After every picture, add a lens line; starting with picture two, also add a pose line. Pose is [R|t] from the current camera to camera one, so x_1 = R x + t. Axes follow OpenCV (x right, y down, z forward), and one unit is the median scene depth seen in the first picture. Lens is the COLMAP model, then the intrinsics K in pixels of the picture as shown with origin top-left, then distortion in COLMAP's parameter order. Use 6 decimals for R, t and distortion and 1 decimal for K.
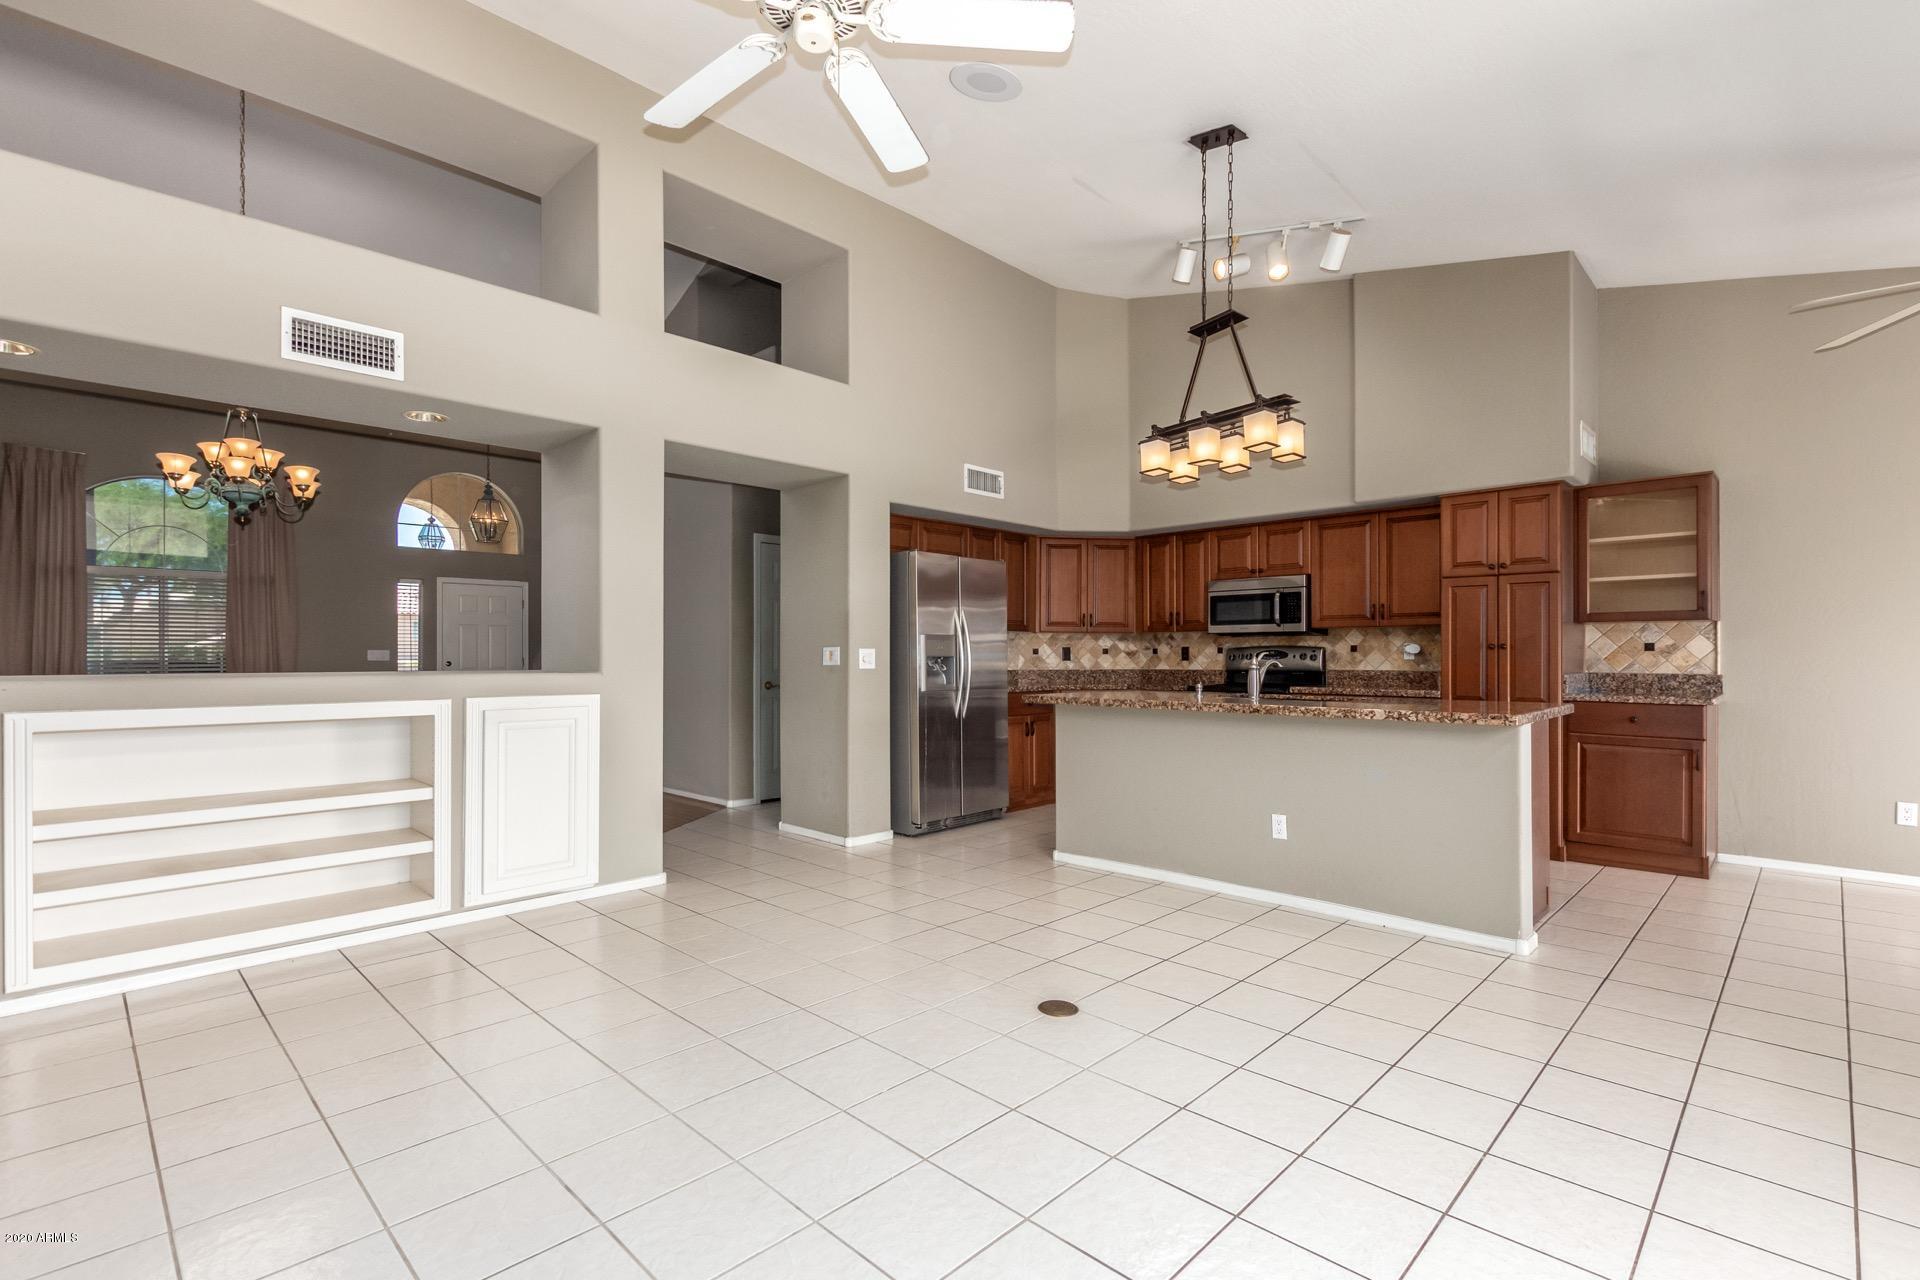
lens RADIAL K [[879.0, 0, 967.4], [0, 879.0, 649.4], [0, 0, 1]] dist [0.005656, -0.003384]
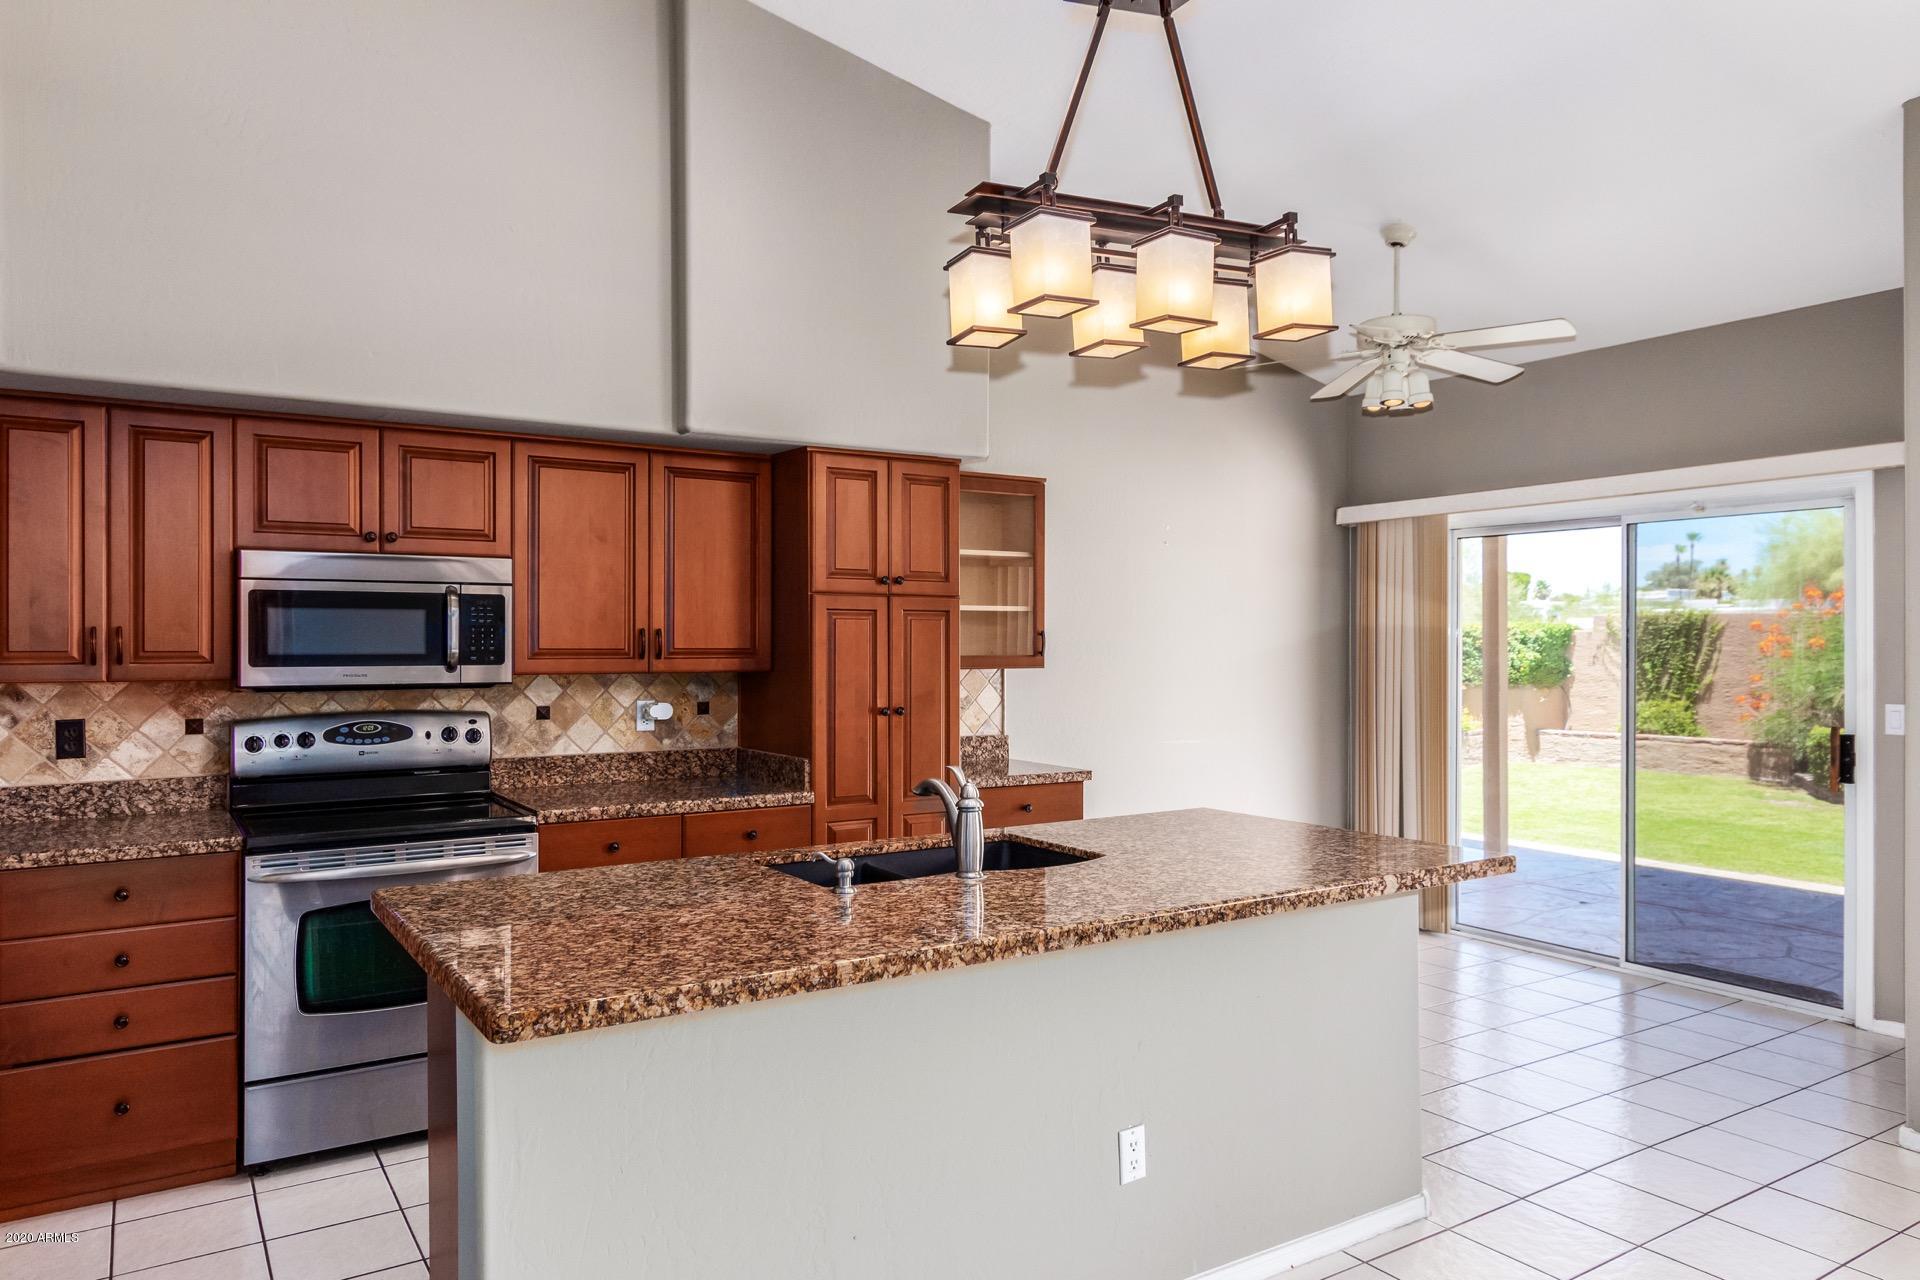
lens RADIAL K [[1259.3, 0, 966.5], [0, 1259.3, 639.1], [0, 0, 1]] dist [0.008837, -0.004486]
pose [[0.217791, 0.003281, 0.975990, -0.215497], [-0.006106, 0.999979, -0.001999, -0.045740], [-0.975976, -0.005524, 0.217807, 0.662125]]
